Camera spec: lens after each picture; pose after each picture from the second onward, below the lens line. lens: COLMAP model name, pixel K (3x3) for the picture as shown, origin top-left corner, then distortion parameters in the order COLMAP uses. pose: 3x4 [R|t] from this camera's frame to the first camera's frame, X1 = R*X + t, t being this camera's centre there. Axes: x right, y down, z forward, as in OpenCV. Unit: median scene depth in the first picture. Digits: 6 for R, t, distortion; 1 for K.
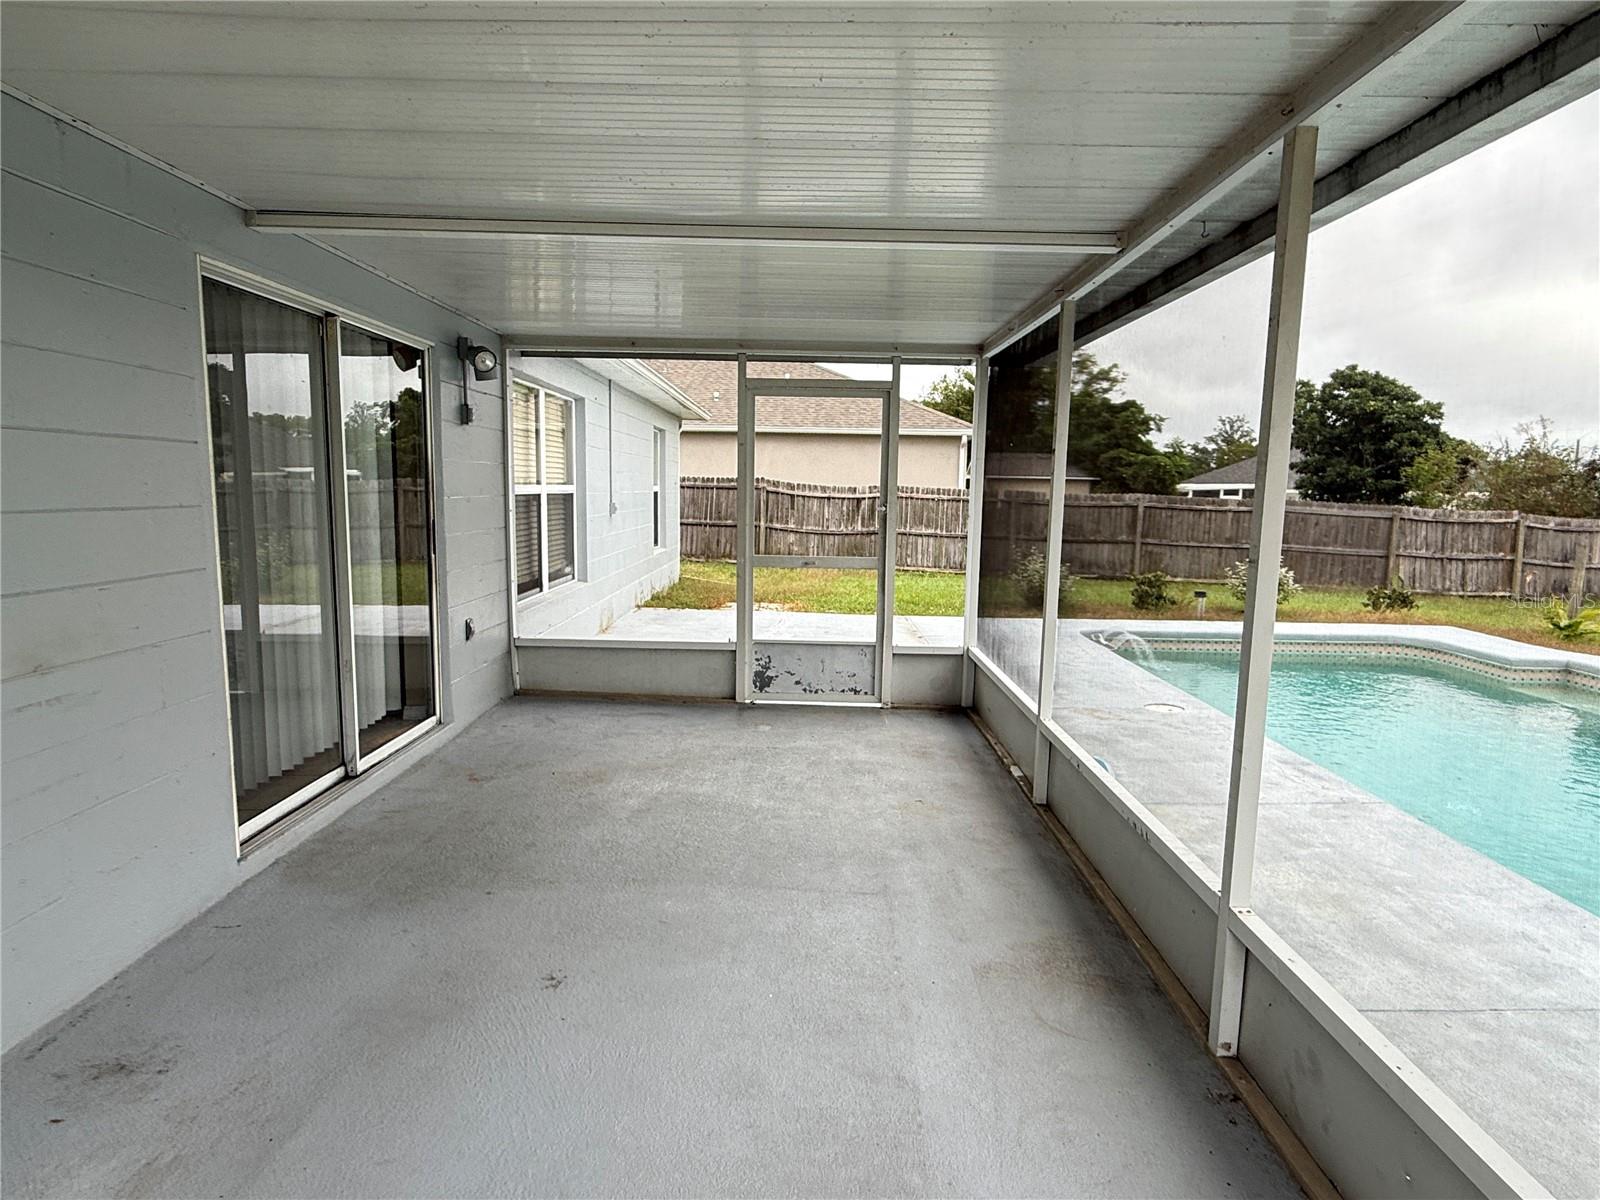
lens RADIAL K [[889.2, 0, 796.7], [0, 889.2, 599.2], [0, 0, 1]] dist [-0.003348, -0.000115]
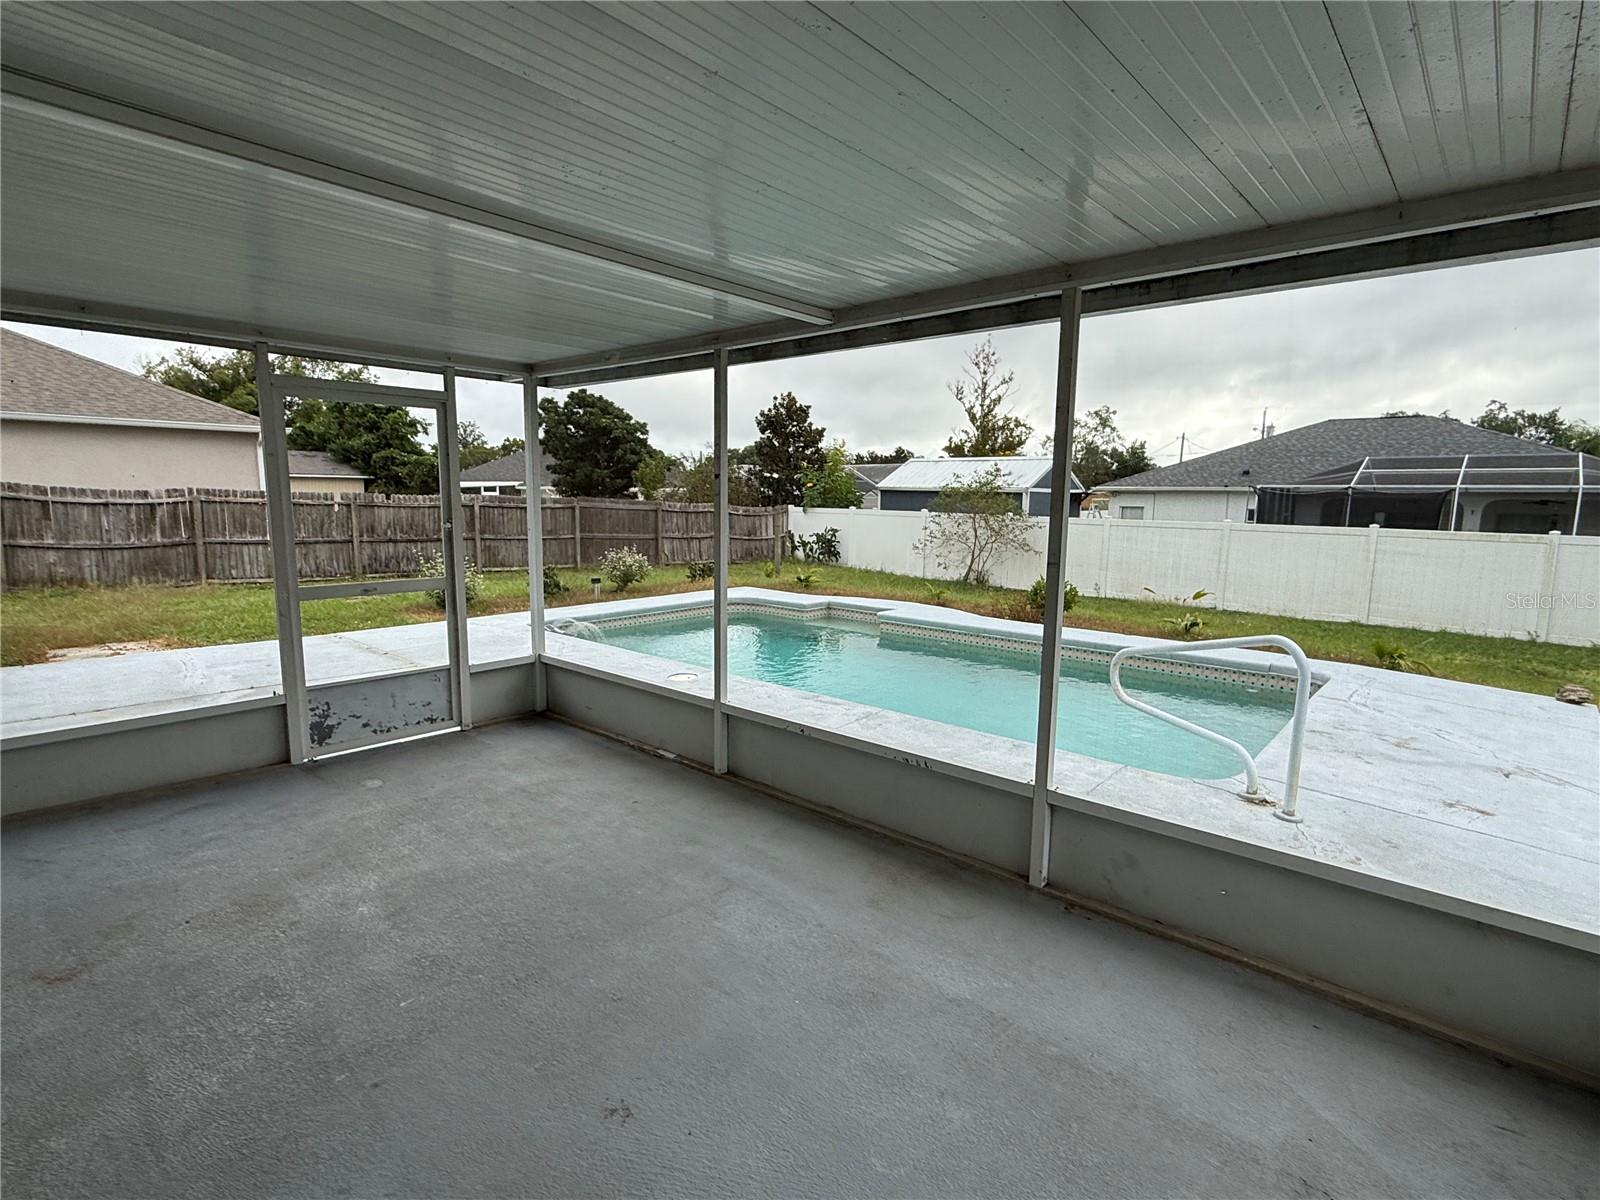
lens RADIAL K [[791.1, 0, 792.3], [0, 791.1, 601.3], [0, 0, 1]] dist [0.000973, 0.000766]
pose [[0.658204, -0.113413, 0.744248, -0.180179], [0.095812, 0.993168, 0.066609, -0.025013], [-0.746718, 0.027465, 0.664574, 0.094687]]
